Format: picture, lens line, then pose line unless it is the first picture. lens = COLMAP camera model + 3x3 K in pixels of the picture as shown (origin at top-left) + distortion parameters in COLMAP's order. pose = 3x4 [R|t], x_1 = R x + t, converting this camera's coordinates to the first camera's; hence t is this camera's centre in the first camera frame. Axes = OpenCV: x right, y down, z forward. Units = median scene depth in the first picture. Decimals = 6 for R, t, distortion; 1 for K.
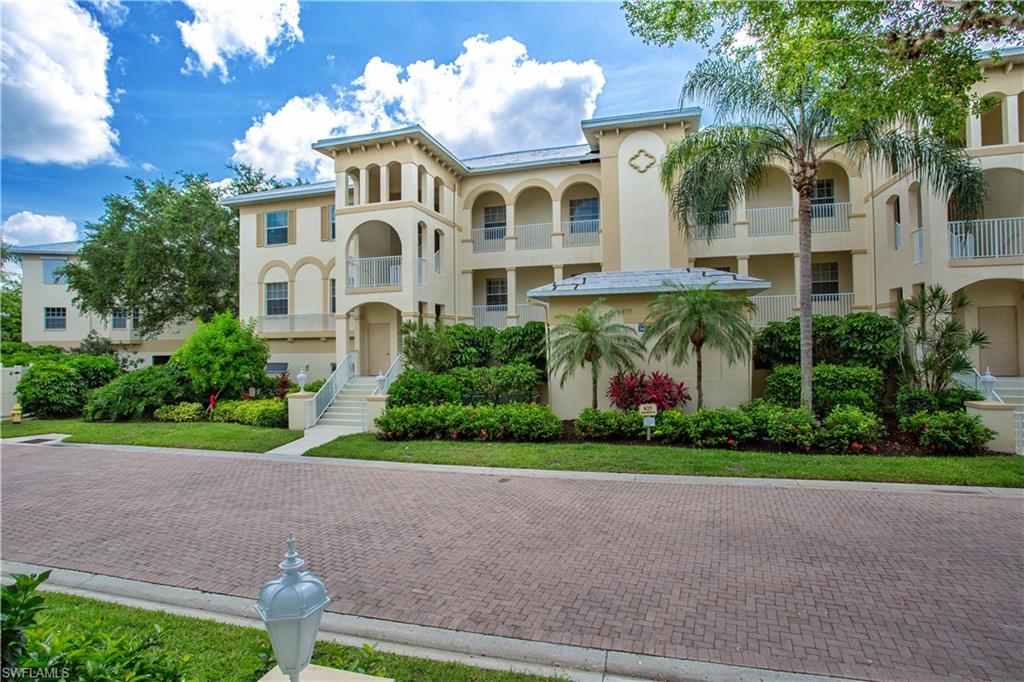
lens RADIAL K [[550.7, 0, 512.0], [0, 550.7, 341.0], [0, 0, 1]] dist [-0.051276, 0.000029]
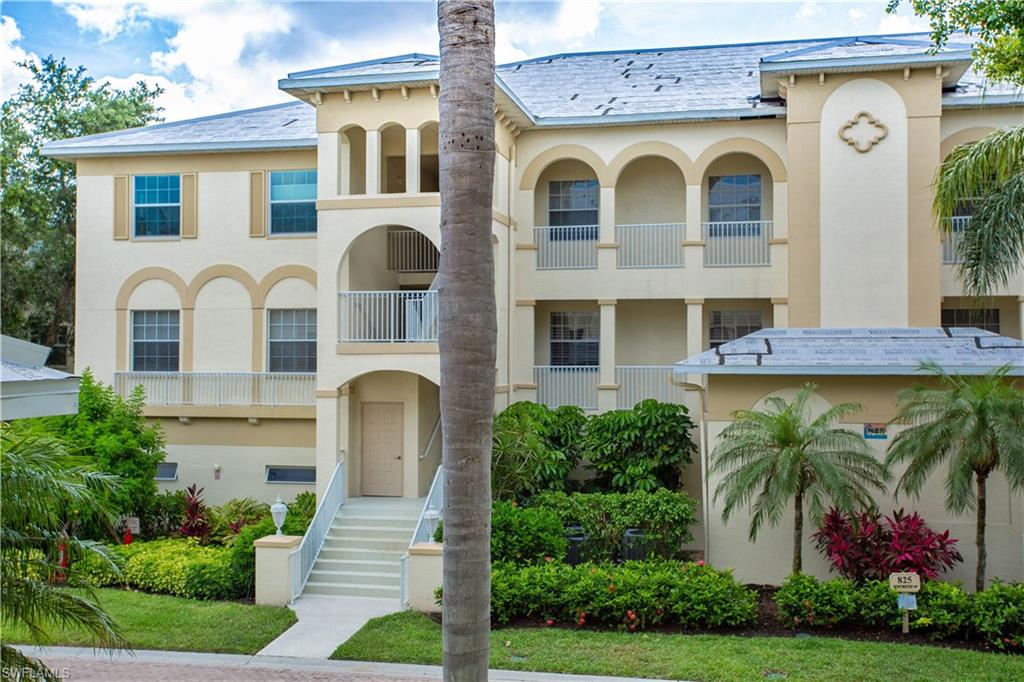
lens RADIAL K [[1185.9, 0, 512.0], [0, 1185.9, 341.0], [0, 0, 1]] dist [0.098670, 0.019111]
pose [[0.996843, 0.018728, 0.077153, -0.222954], [-0.018173, 0.999804, -0.007893, -0.093657], [-0.077286, 0.006466, 0.996988, -0.226935]]
